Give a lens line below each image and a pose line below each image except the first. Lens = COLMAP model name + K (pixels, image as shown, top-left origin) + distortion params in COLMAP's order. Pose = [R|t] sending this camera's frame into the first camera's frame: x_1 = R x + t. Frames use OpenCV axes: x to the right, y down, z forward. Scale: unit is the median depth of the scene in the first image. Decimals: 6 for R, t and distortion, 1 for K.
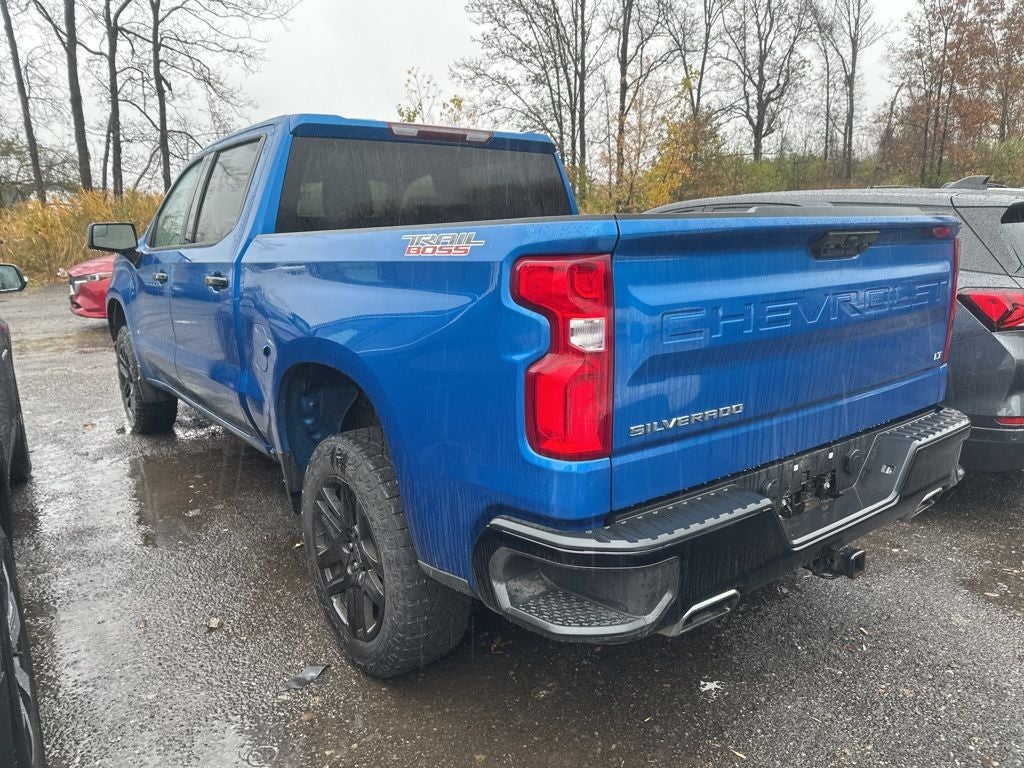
lens RADIAL K [[767.4, 0, 512.0], [0, 767.4, 384.0], [0, 0, 1]] dist [0.071245, -0.061163]
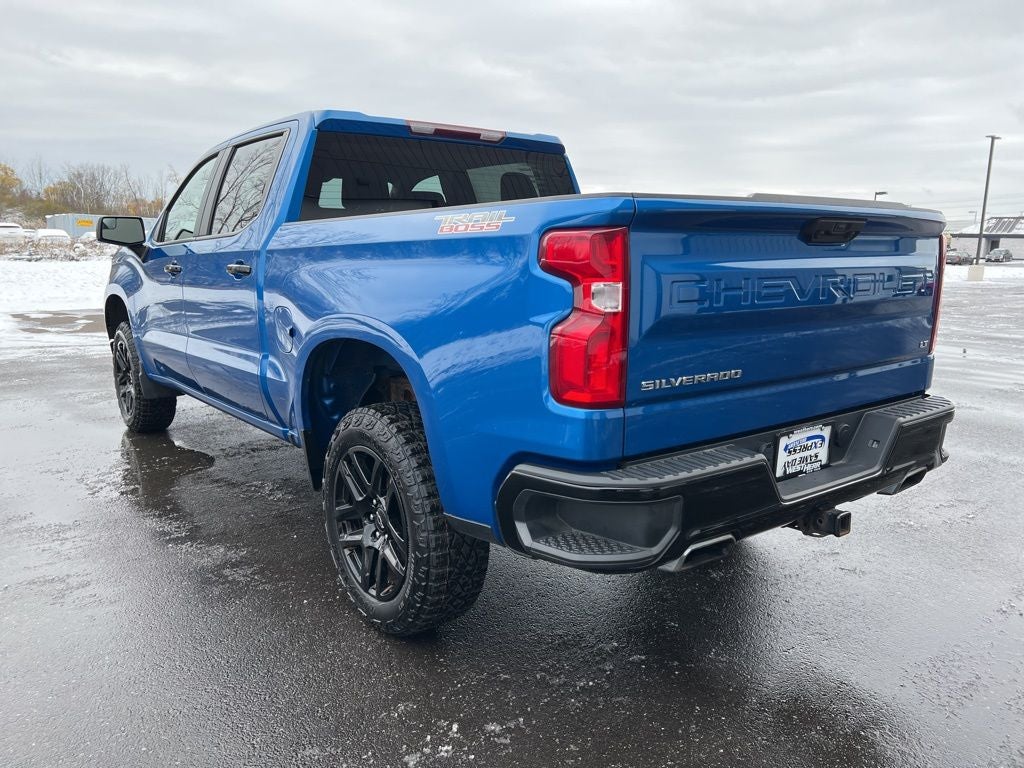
lens RADIAL K [[801.4, 0, 515.9], [0, 801.4, 385.5], [0, 0, 1]] dist [0.050439, -0.069073]
pose [[0.999781, 0.018625, 0.009533, -0.039430], [-0.018443, 0.999653, -0.018820, 0.080082], [-0.009880, 0.018640, 0.999777, -0.167748]]
